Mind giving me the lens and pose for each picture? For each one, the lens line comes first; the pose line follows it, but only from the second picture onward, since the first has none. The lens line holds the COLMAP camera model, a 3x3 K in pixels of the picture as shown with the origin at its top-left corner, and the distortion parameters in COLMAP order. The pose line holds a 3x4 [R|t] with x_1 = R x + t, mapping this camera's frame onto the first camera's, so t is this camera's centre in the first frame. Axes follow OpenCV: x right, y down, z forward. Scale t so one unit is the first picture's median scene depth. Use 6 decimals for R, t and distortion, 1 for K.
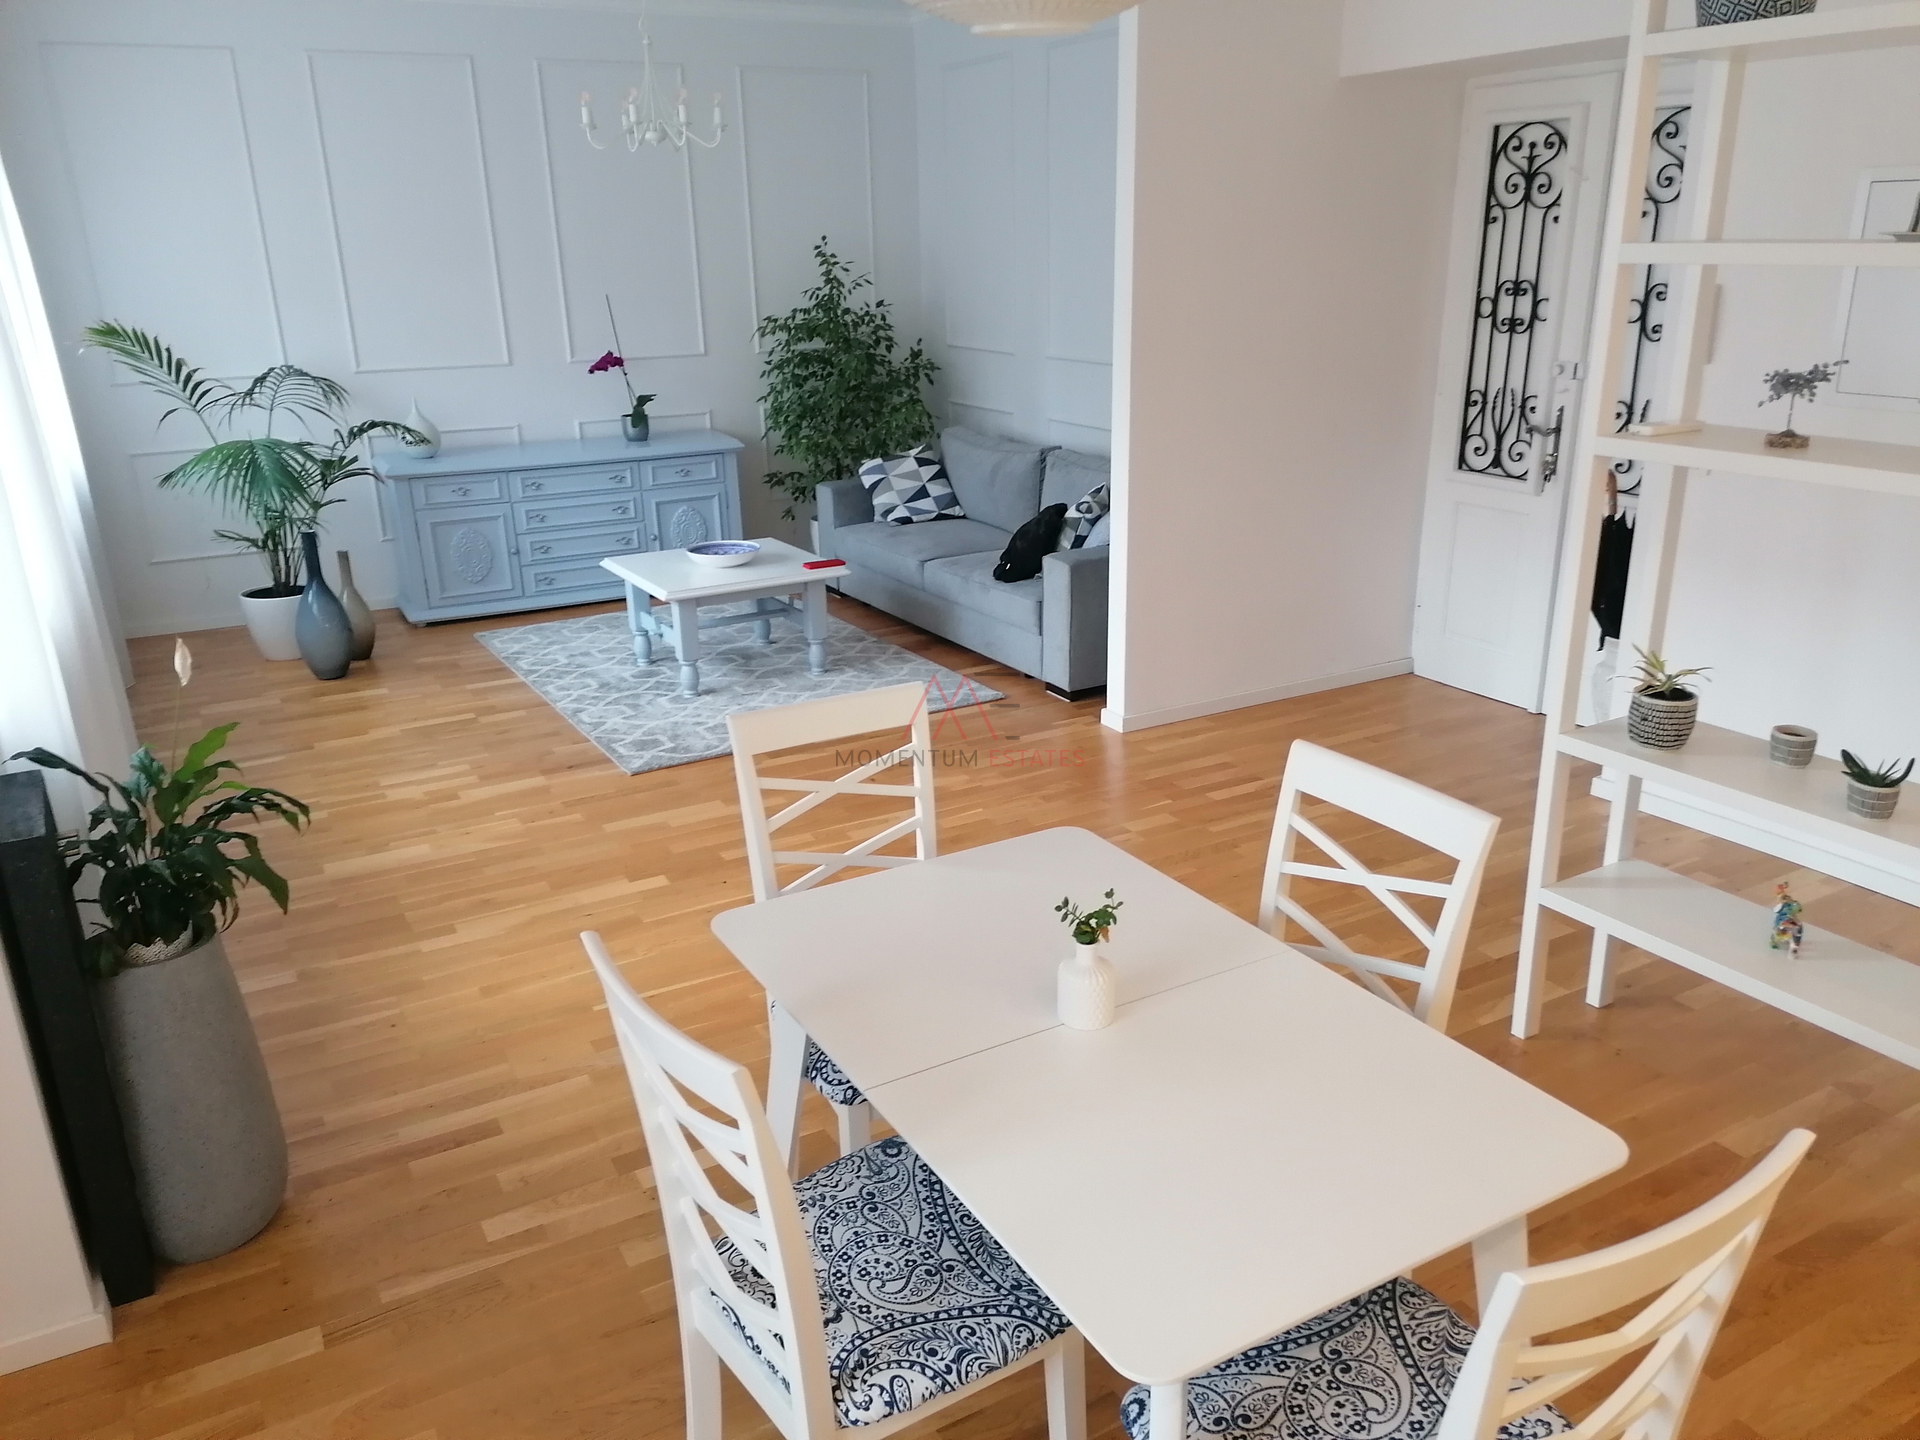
lens RADIAL K [[1430.7, 0, 960.0], [0, 1430.7, 720.0], [0, 0, 1]] dist [0.095214, -0.117620]
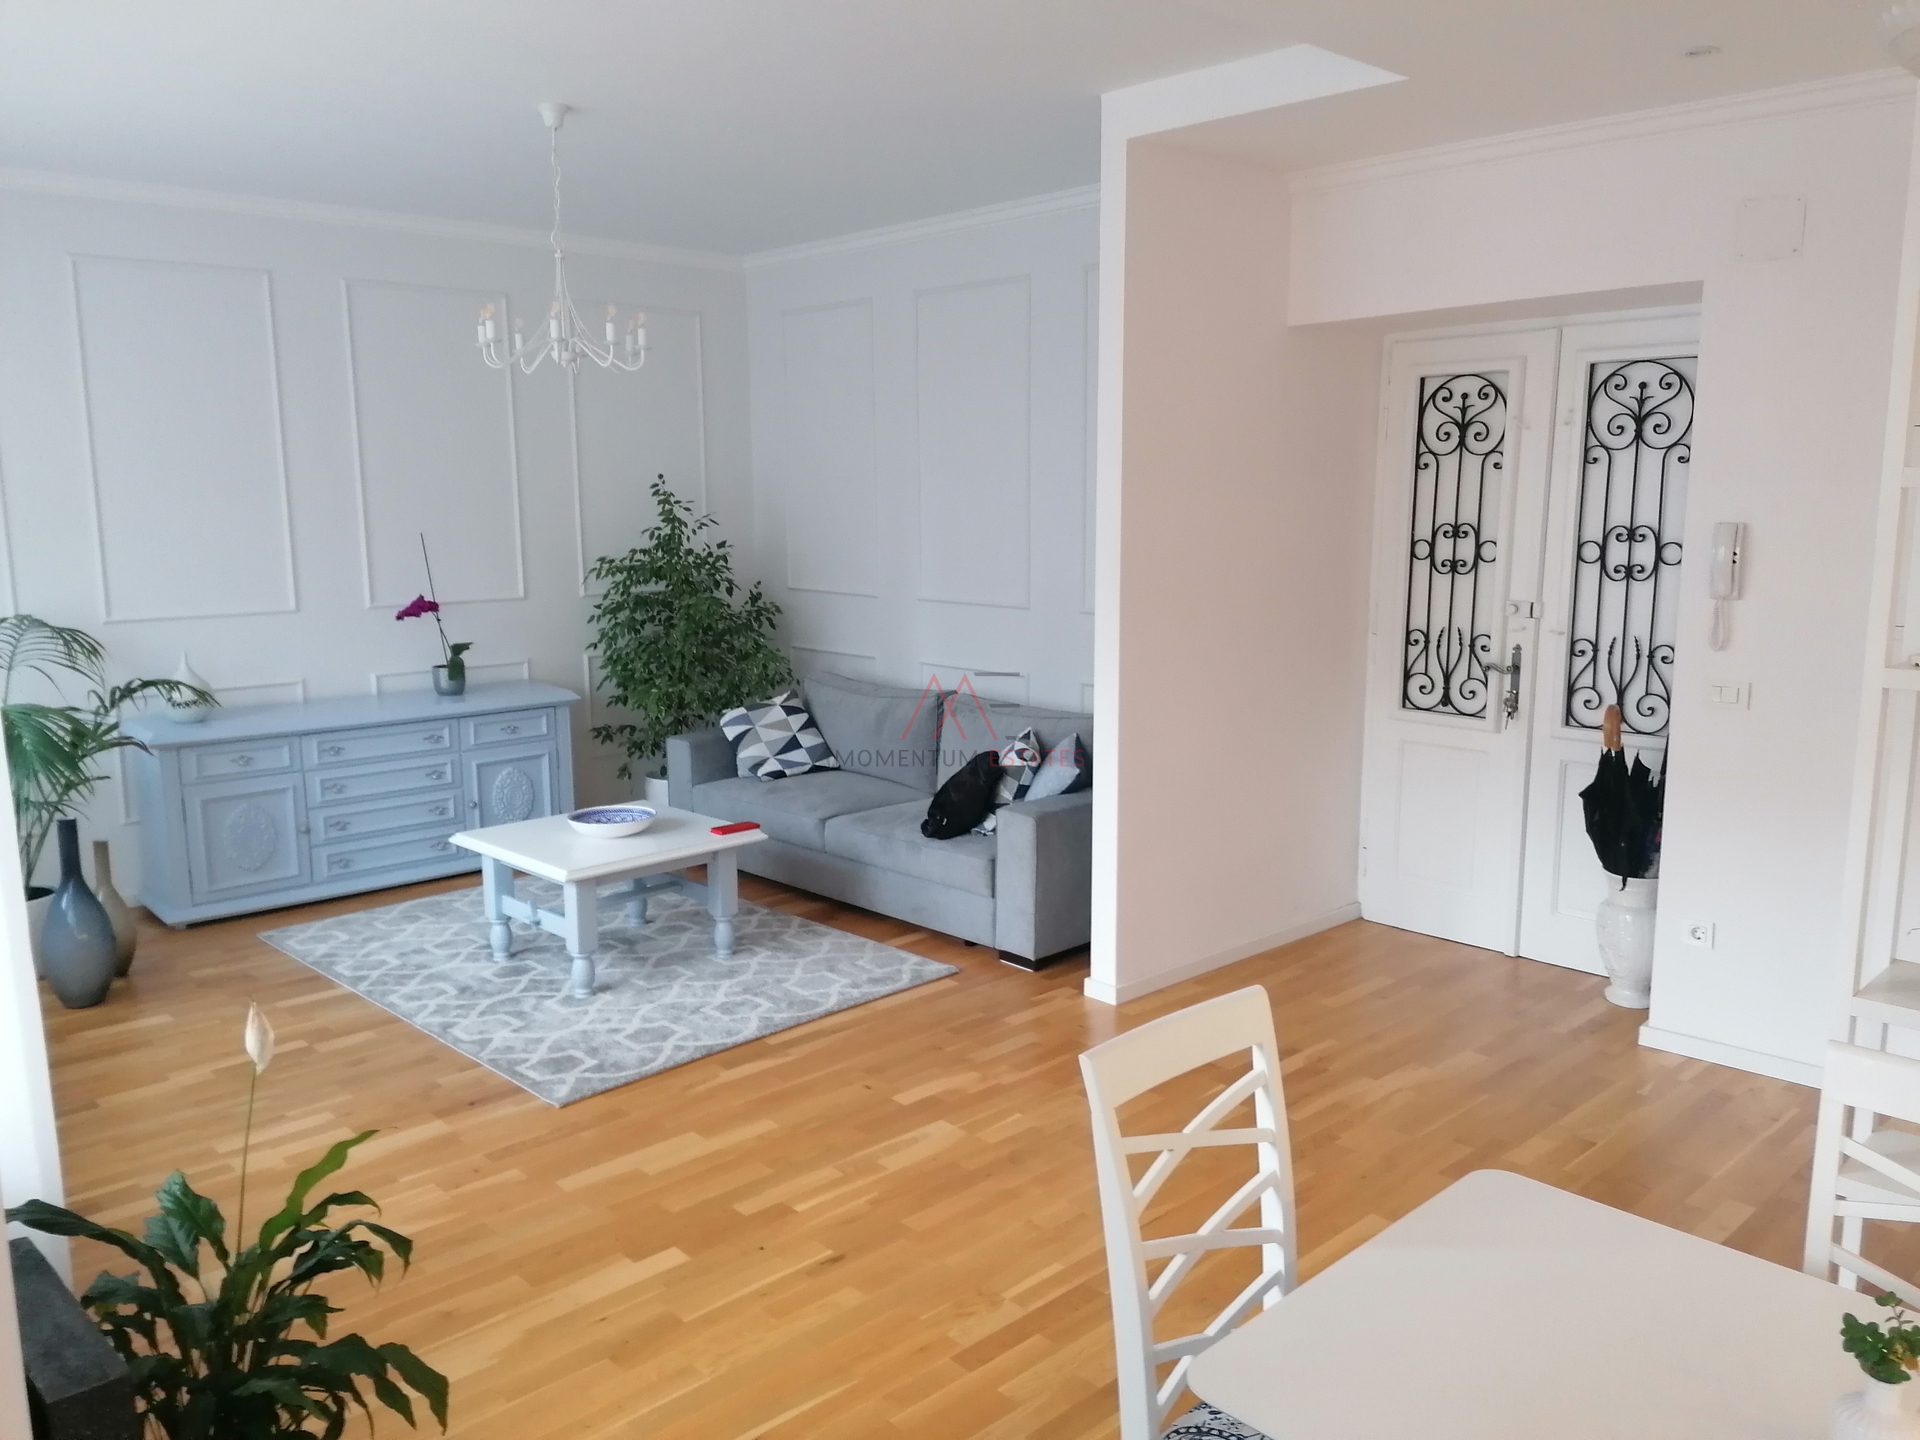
lens RADIAL K [[1430.7, 0, 960.0], [0, 1430.7, 720.0], [0, 0, 1]] dist [0.095214, -0.117620]
pose [[0.969816, -0.023604, 0.242694, -0.172461], [0.063895, 0.985126, -0.159515, -0.026160], [-0.235319, 0.170207, 0.956898, 0.125770]]
